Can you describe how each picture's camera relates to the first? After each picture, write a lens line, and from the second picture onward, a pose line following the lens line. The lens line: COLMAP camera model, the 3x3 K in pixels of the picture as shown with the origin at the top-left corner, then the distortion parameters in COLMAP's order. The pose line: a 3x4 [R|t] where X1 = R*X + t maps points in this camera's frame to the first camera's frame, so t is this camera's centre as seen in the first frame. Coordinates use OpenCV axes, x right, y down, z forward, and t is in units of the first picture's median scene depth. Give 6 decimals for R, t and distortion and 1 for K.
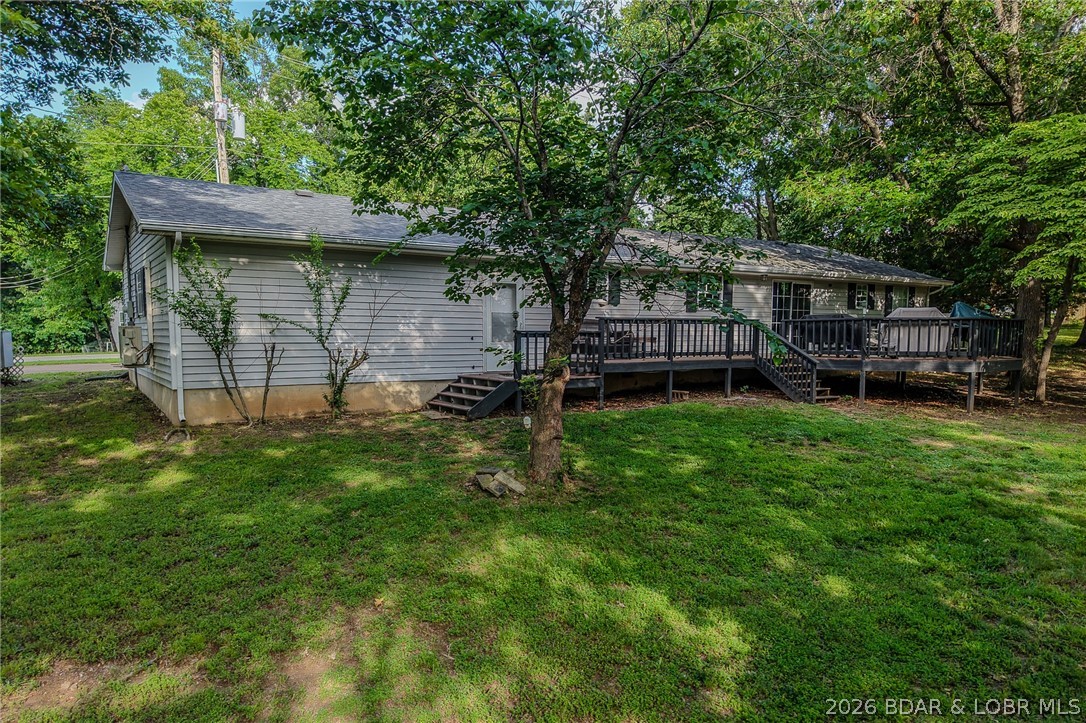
lens RADIAL K [[733.9, 0, 540.1], [0, 733.9, 399.3], [0, 0, 1]] dist [0.015872, -0.017858]
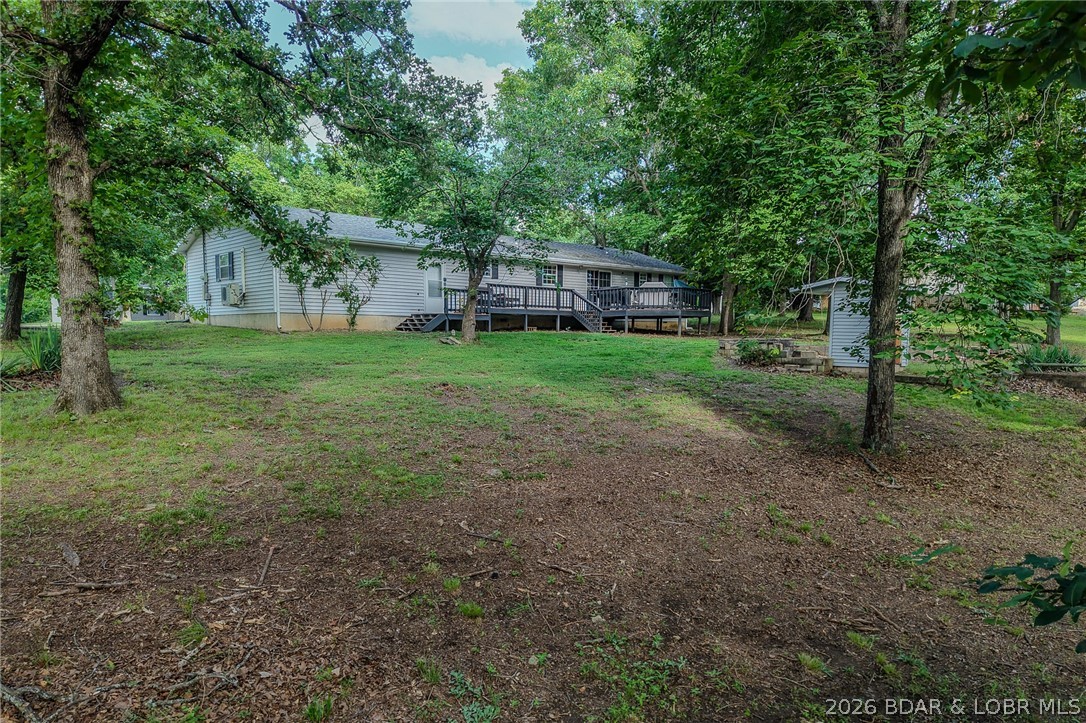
lens RADIAL K [[733.9, 0, 540.1], [0, 733.9, 399.3], [0, 0, 1]] dist [0.015872, -0.017858]
pose [[0.986584, -0.011135, 0.162877, -0.090997], [0.011869, 0.999923, -0.003532, 0.182832], [-0.162825, 0.005418, 0.986640, -0.832816]]
